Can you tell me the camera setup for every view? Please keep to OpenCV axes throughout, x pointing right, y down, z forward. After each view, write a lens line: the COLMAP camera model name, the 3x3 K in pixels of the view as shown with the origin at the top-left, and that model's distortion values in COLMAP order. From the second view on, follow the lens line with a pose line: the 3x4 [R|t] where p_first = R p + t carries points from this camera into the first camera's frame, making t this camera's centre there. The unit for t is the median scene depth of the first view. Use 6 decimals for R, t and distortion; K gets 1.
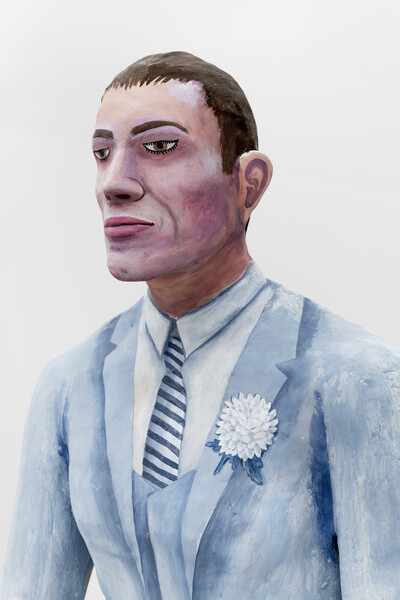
lens RADIAL K [[845.9, 0, 200.0], [0, 845.9, 300.0], [0, 0, 1]] dist [0.013840, 0.014339]
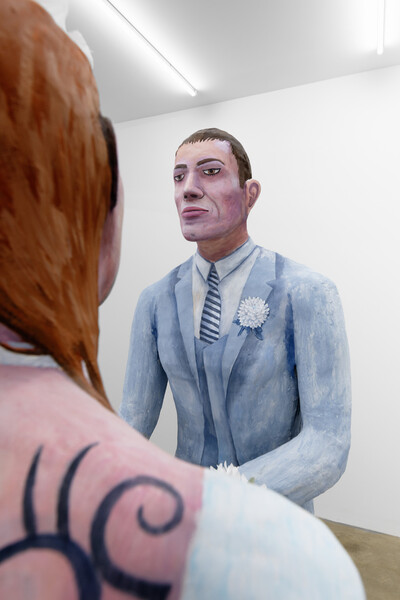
lens RADIAL K [[373.7, 0, 200.0], [0, 373.7, 300.0], [0, 0, 1]] dist [0.000653, 0.000046]
pose [[0.996813, -0.009279, 0.079236, -0.140732], [0.007703, 0.999767, 0.020167, 0.098910], [-0.079405, -0.019493, 0.996652, 0.114652]]
